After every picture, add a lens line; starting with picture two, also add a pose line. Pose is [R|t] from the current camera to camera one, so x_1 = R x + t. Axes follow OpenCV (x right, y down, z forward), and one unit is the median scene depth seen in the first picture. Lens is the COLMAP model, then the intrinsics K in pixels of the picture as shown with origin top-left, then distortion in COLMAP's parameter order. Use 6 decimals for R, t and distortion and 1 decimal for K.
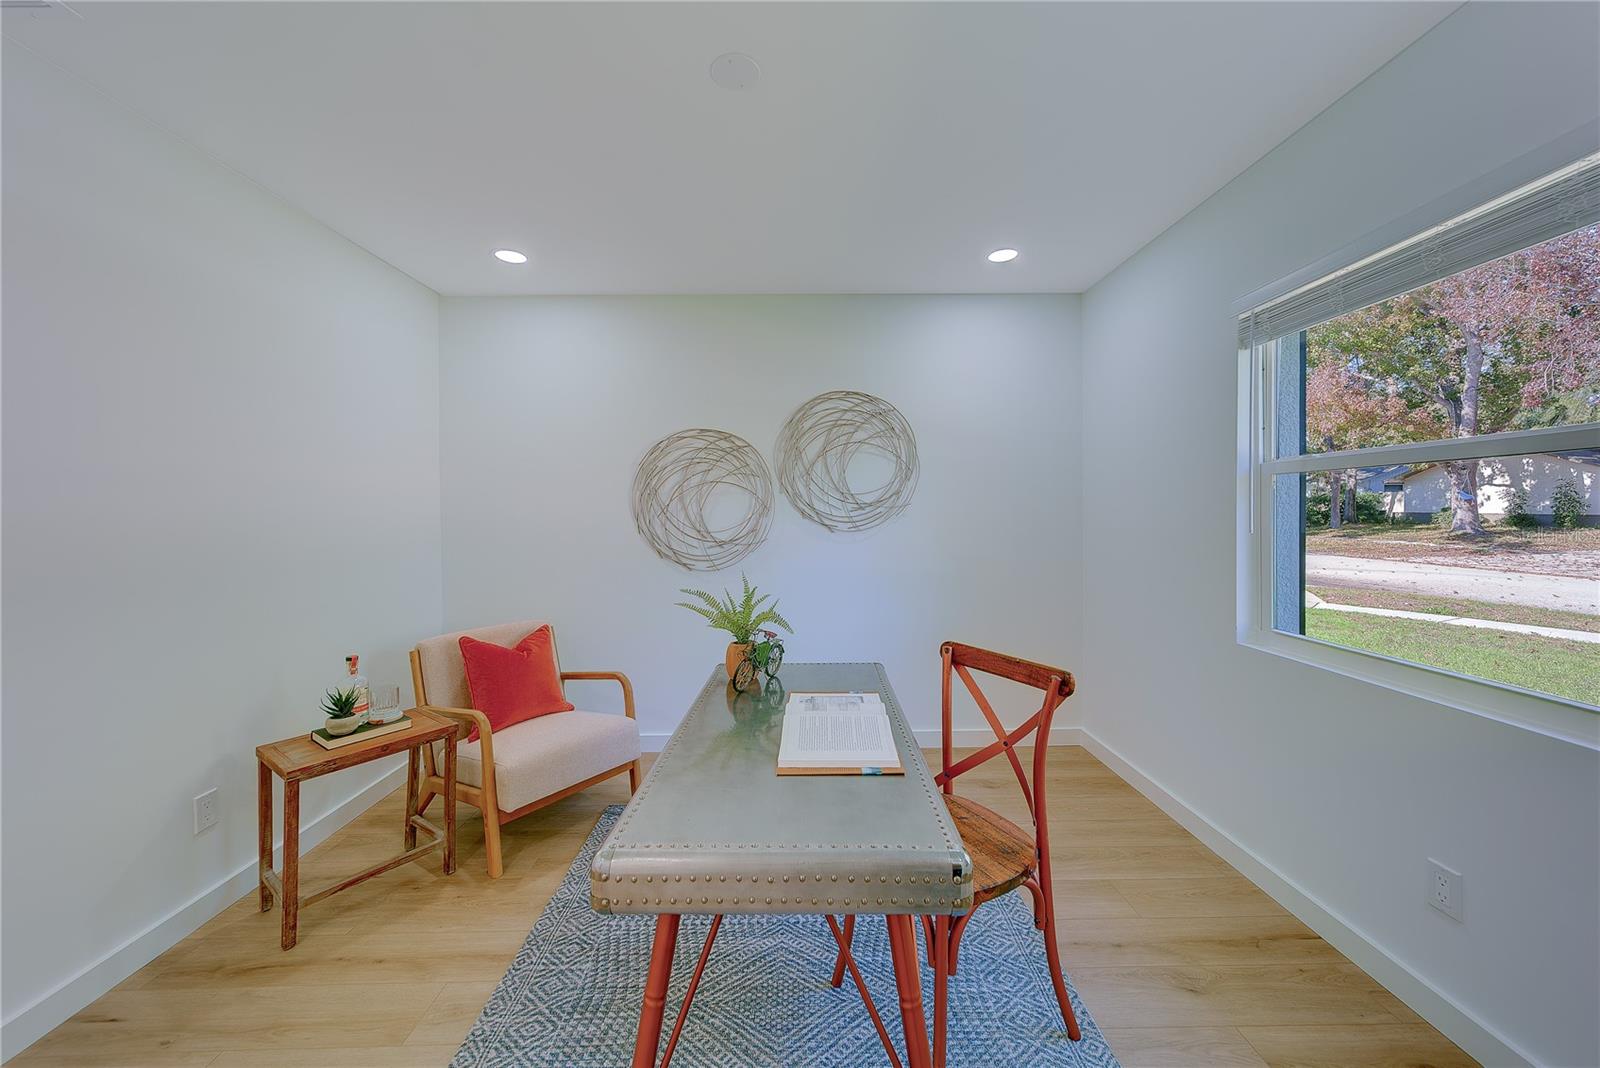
lens RADIAL K [[578.4, 0, 794.4], [0, 578.4, 529.5], [0, 0, 1]] dist [0.004762, -0.000175]
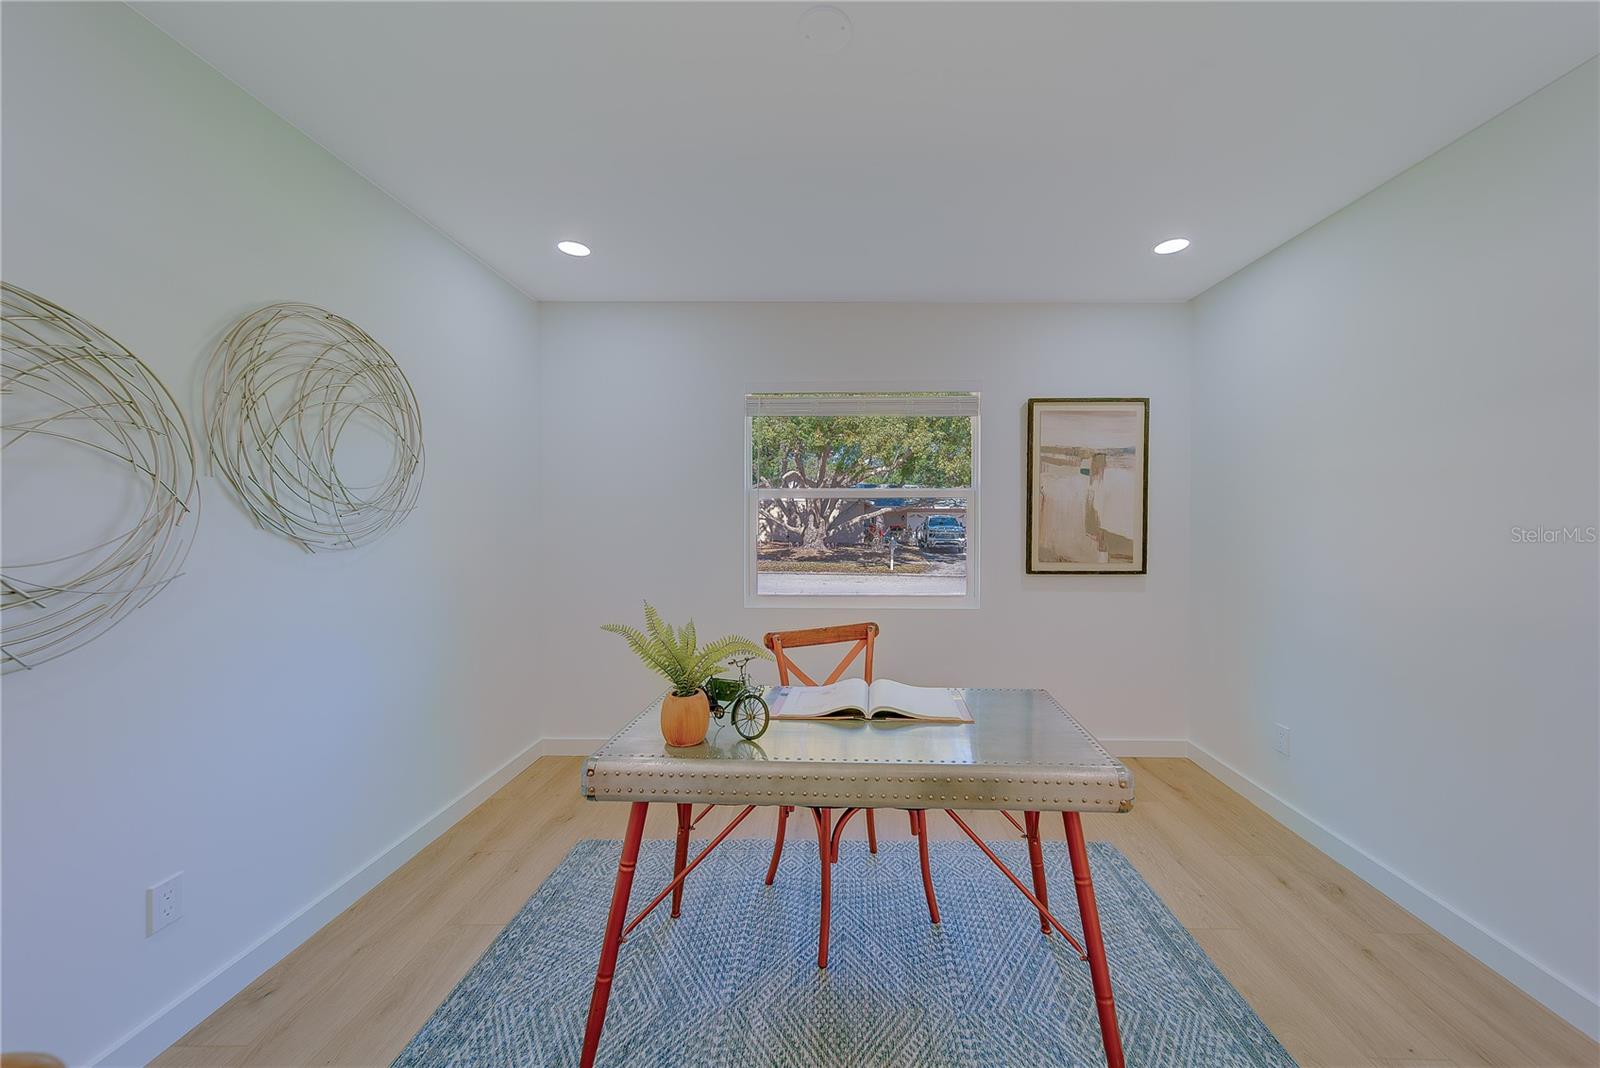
lens RADIAL K [[578.4, 0, 829.1], [0, 578.4, 525.5], [0, 0, 1]] dist [0.004762, -0.000175]
pose [[0.004386, 0.001035, 0.999990, -0.501201], [0.021571, 0.999767, -0.001130, -0.009621], [-0.999758, 0.021576, 0.004362, 0.490165]]
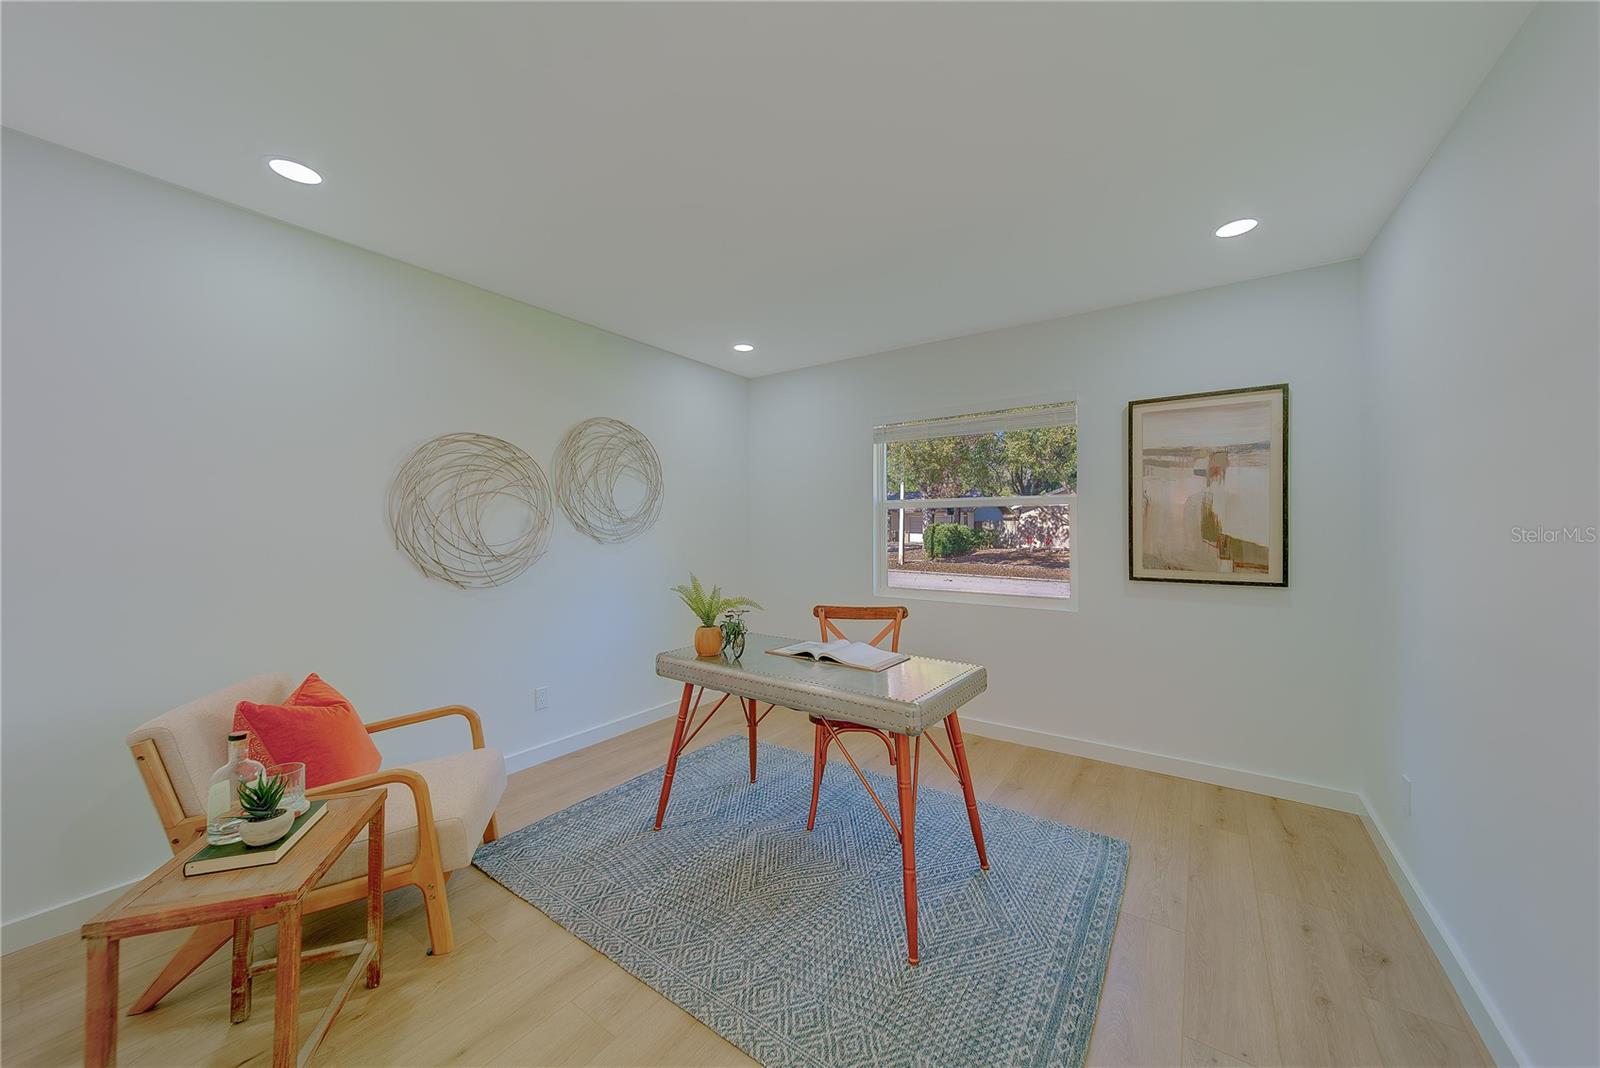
lens RADIAL K [[578.4, 0, 802.4], [0, 578.4, 530.9], [0, 0, 1]] dist [0.004762, -0.000175]
pose [[0.575901, 0.004649, 0.817506, -0.617343], [0.015376, 0.999745, -0.016518, 0.004094], [-0.817375, 0.022083, 0.575683, 0.050042]]
